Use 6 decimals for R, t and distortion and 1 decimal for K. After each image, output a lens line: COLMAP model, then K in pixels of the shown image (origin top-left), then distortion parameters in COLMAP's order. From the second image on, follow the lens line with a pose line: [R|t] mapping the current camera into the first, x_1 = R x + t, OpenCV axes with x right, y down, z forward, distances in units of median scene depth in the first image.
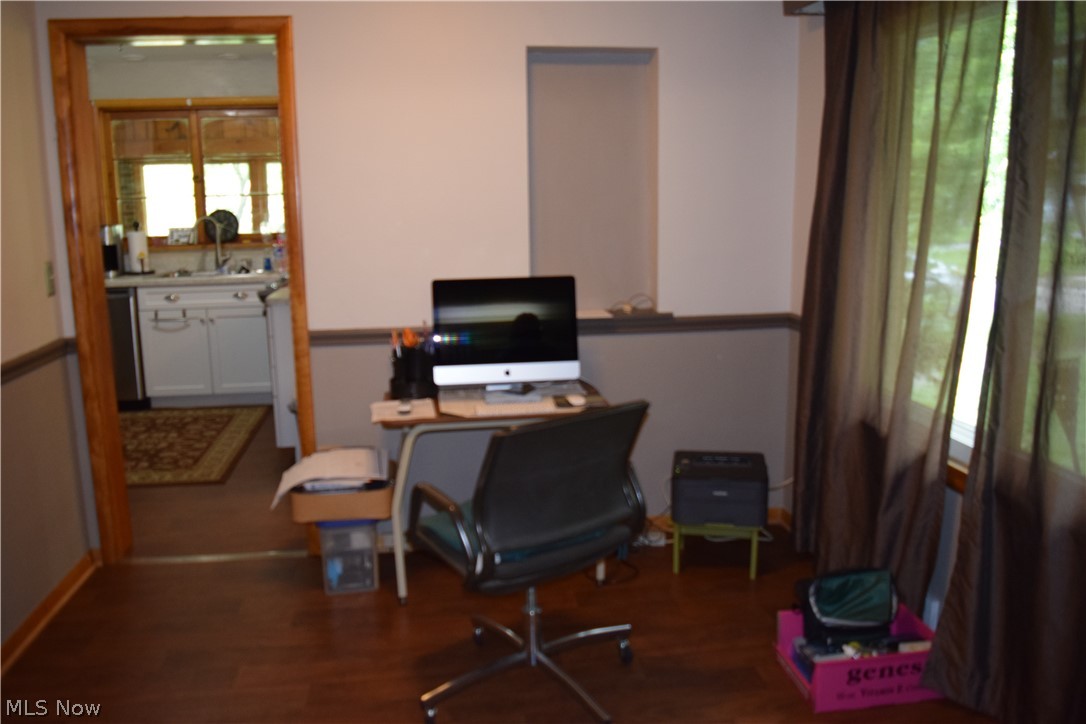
lens RADIAL K [[855.9, 0, 543.0], [0, 855.9, 362.0], [0, 0, 1]] dist [-0.097322, 0.022536]
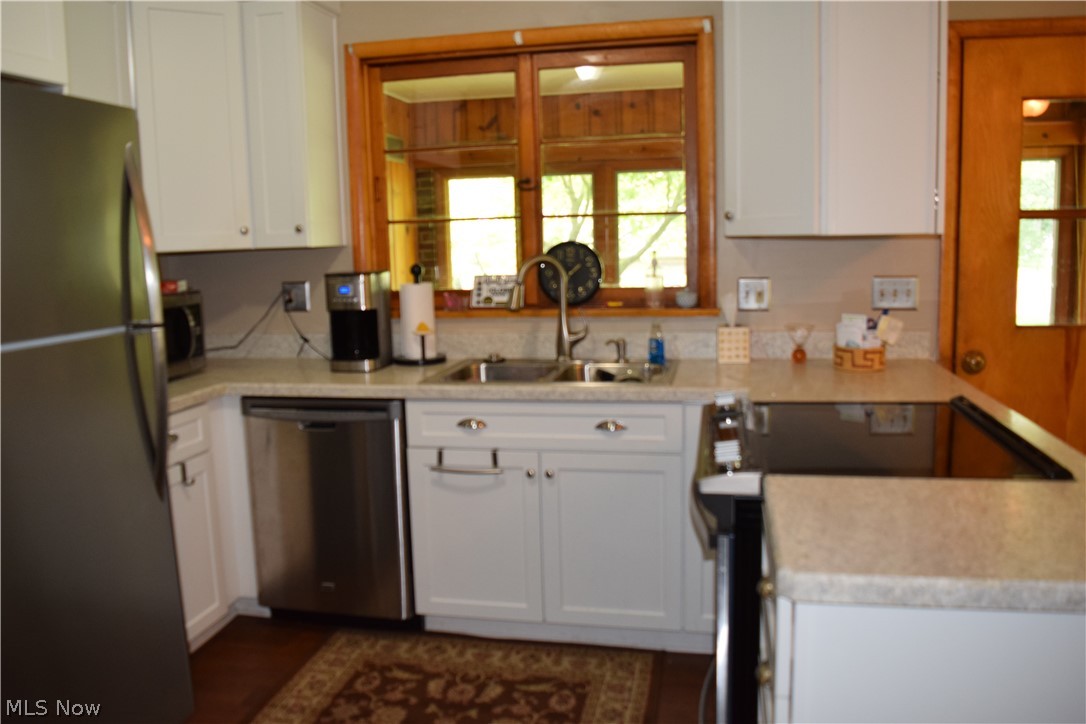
lens RADIAL K [[855.9, 0, 543.0], [0, 855.9, 362.0], [0, 0, 1]] dist [-0.097322, 0.022536]
pose [[0.940031, 0.034827, -0.339306, -0.221697], [-0.045983, 0.998632, -0.024892, -0.095250], [0.337975, 0.039002, 0.940347, 0.512730]]
